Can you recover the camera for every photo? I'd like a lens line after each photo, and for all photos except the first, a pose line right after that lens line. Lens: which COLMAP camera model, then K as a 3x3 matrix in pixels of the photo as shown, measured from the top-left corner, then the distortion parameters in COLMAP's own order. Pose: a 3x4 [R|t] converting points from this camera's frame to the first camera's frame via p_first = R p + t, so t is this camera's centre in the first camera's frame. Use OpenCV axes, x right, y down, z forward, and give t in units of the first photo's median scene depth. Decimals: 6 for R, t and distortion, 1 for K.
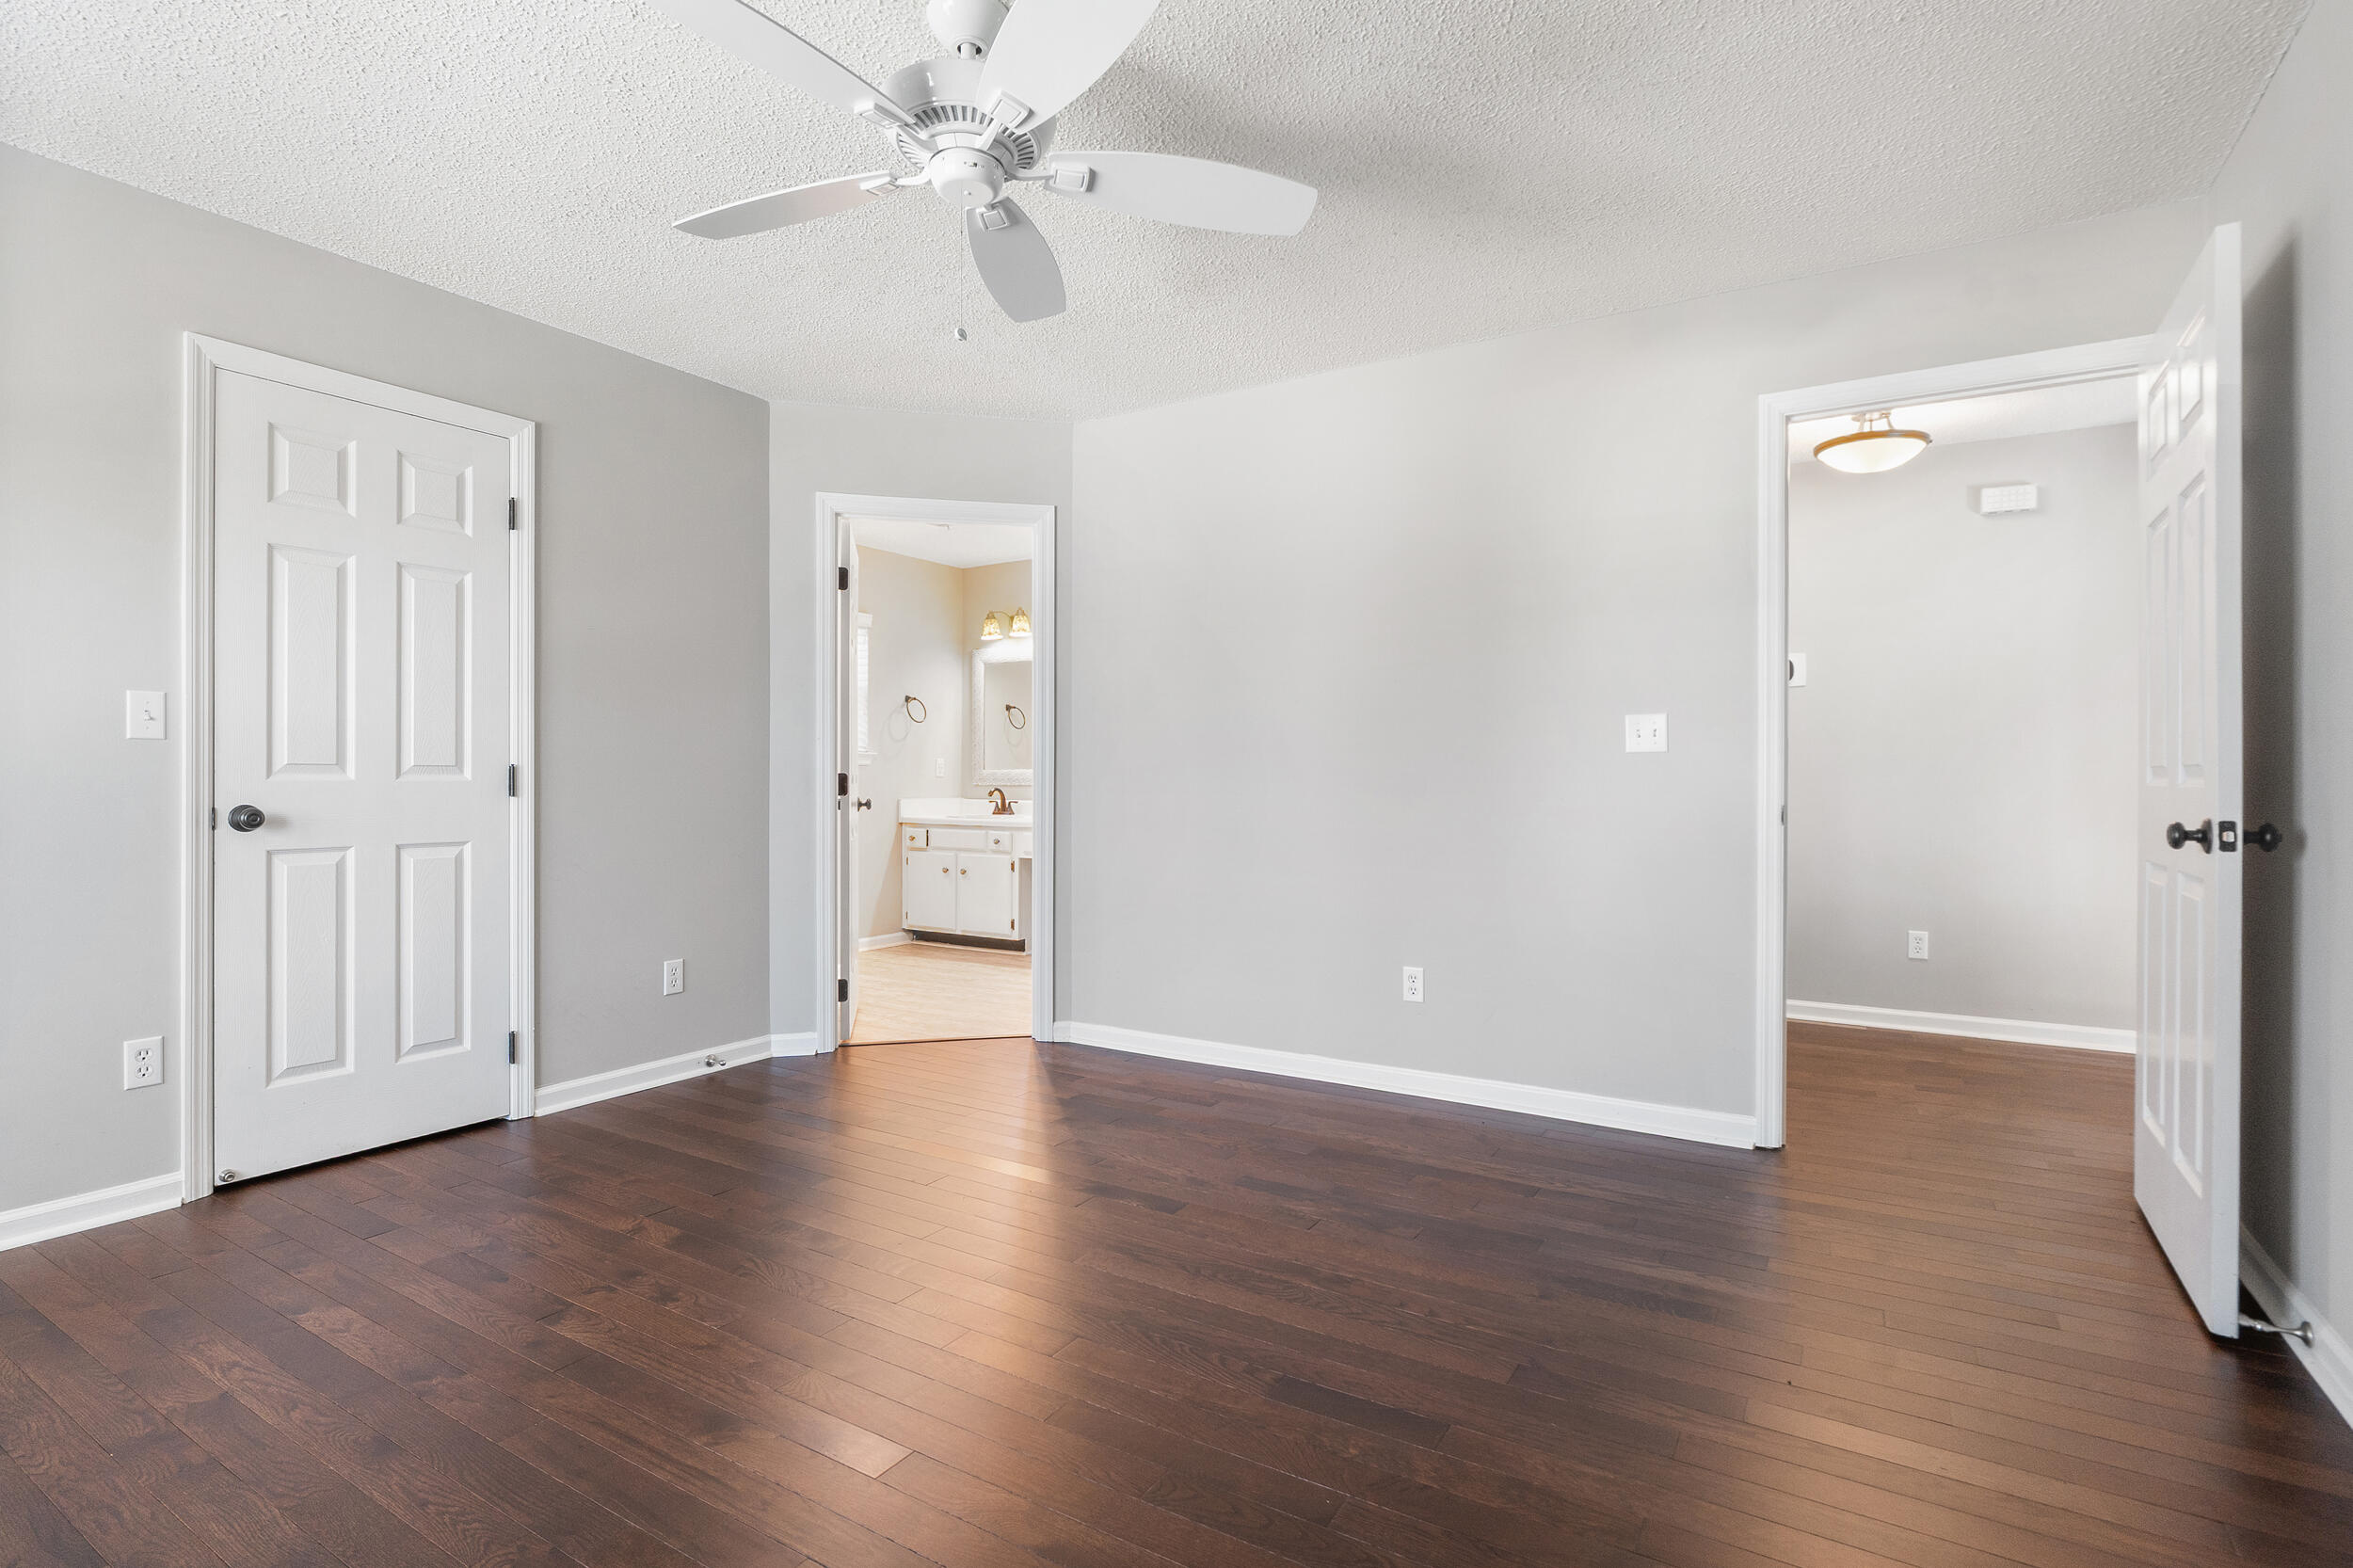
lens RADIAL K [[1132.4, 0, 1117.3], [0, 1132.4, 775.6], [0, 0, 1]] dist [-0.000261, -0.000139]
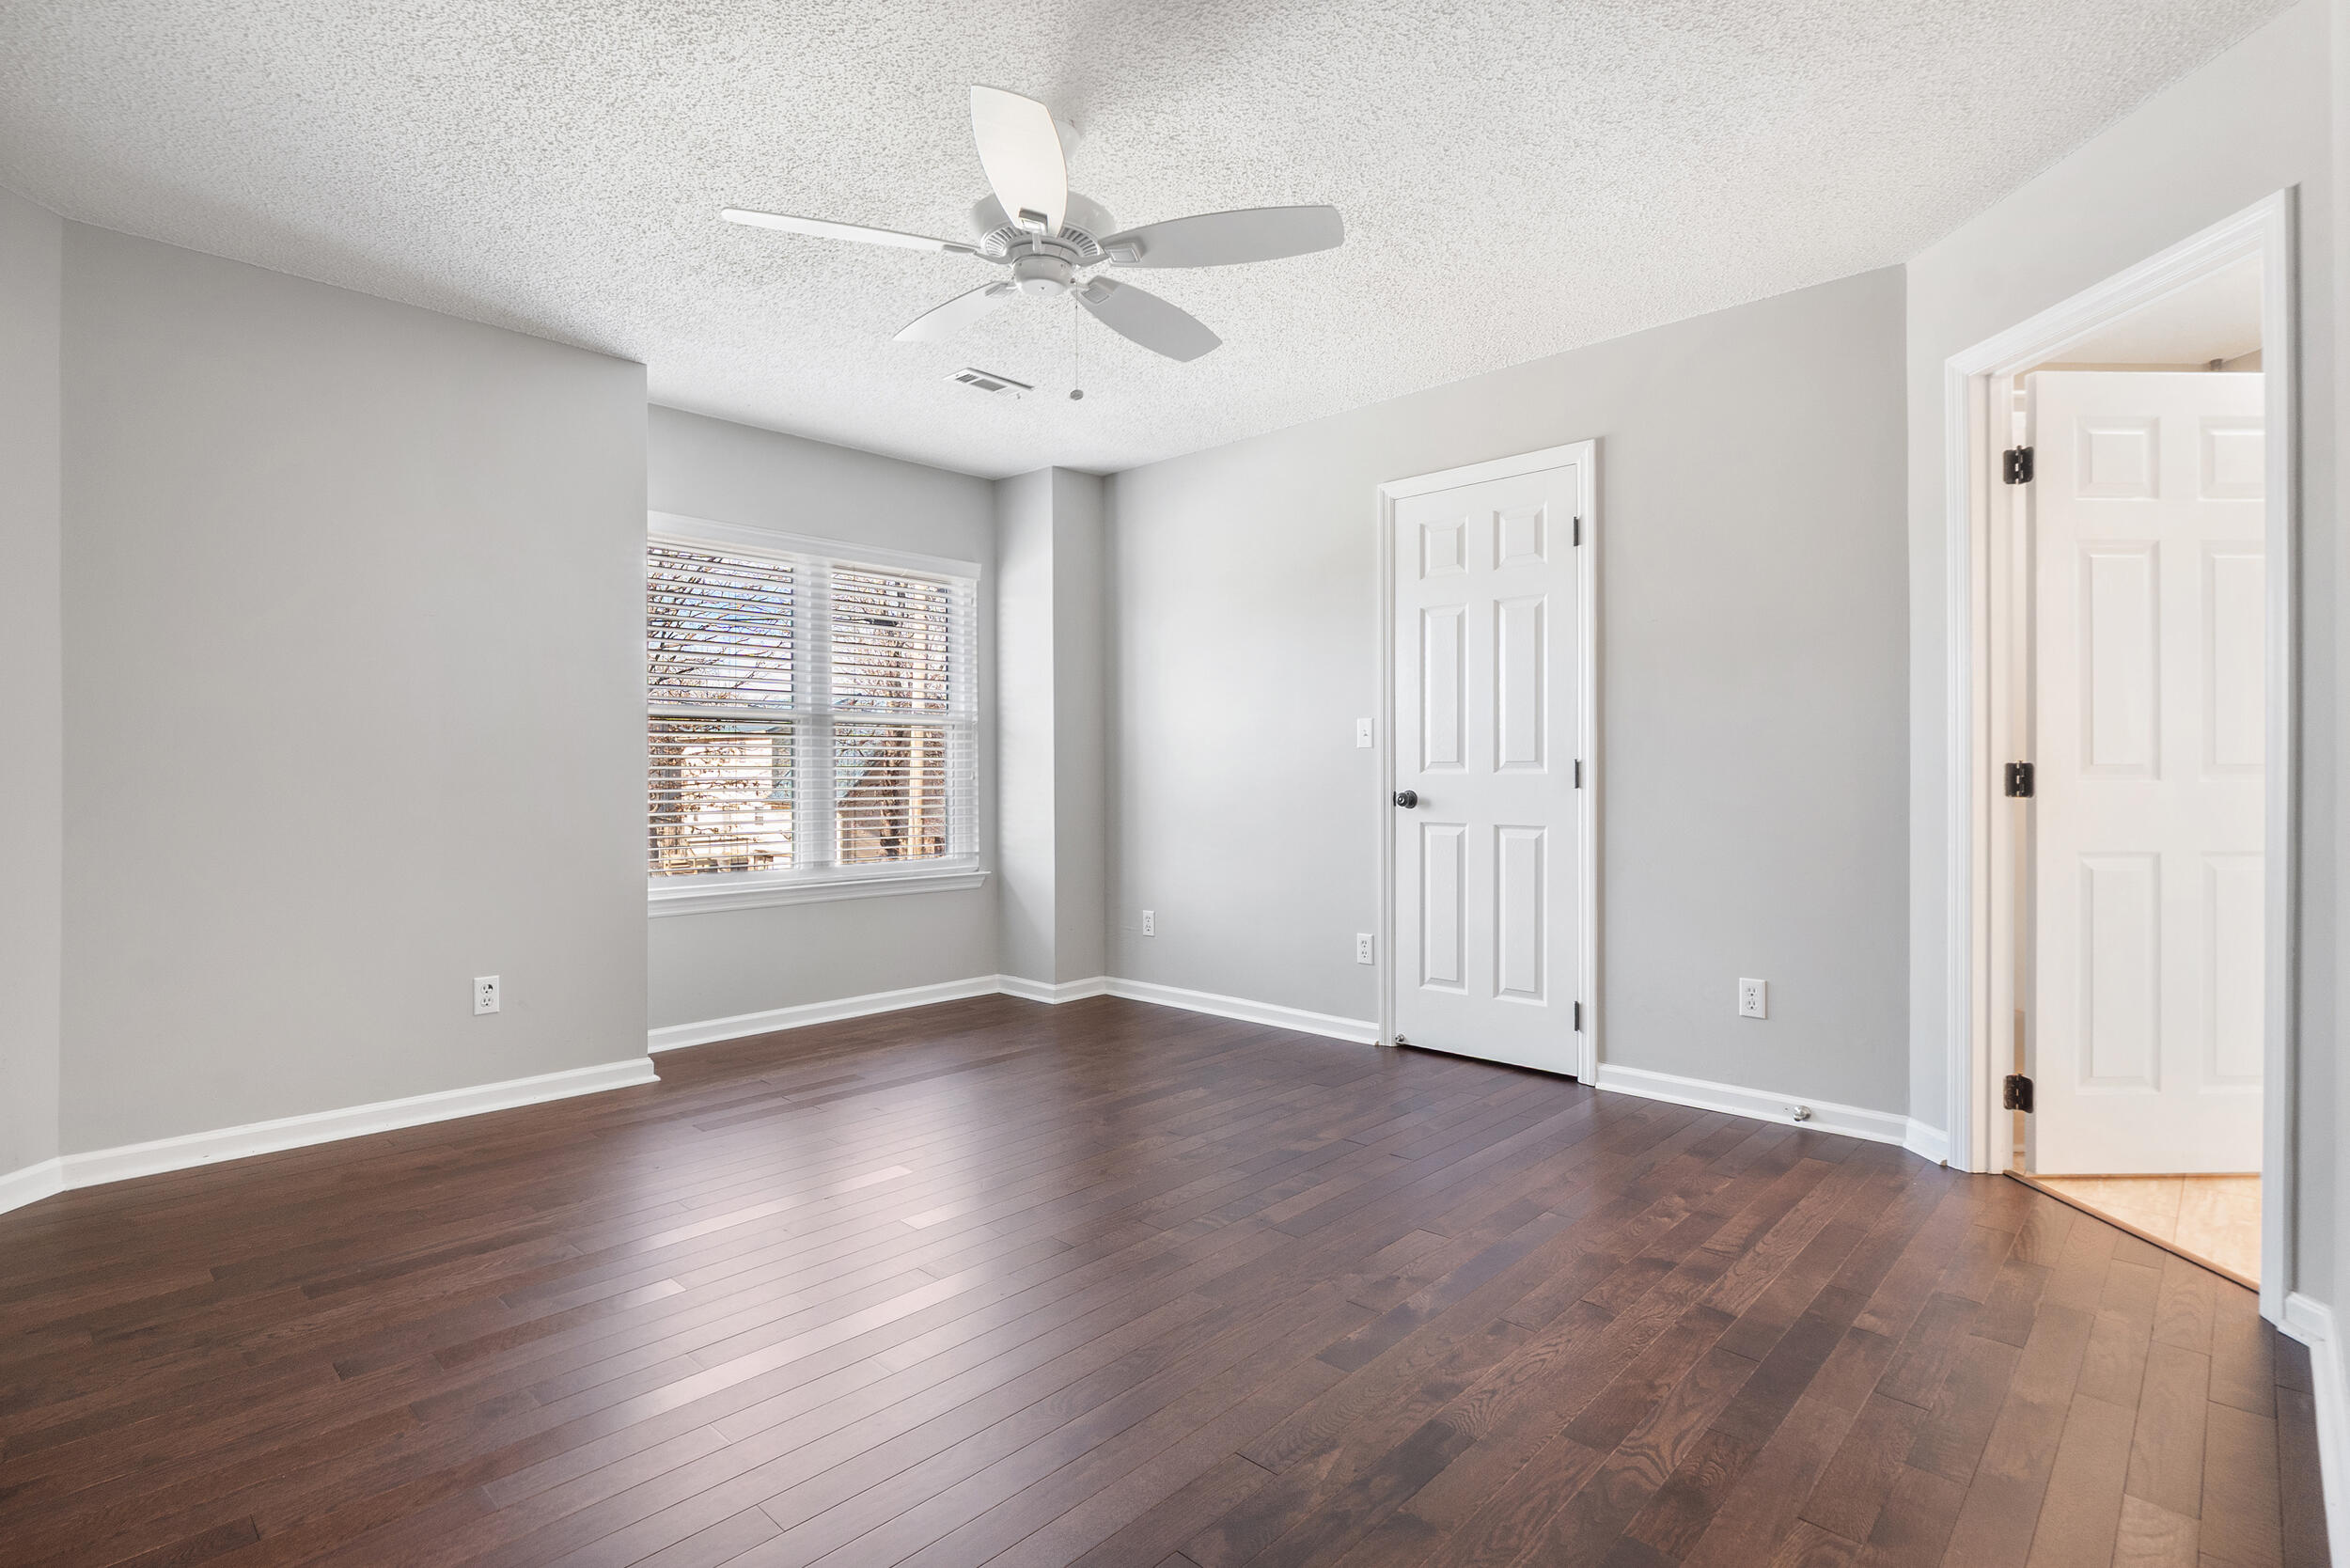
lens RADIAL K [[1131.0, 0, 1179.3], [0, 1131.0, 773.7], [0, 0, 1]] dist [-0.000261, -0.000139]
pose [[-0.162199, 0.001379, -0.986757, 0.659037], [0.006587, 0.999978, 0.000315, 0.001473], [0.986736, -0.006448, -0.162205, 0.856630]]
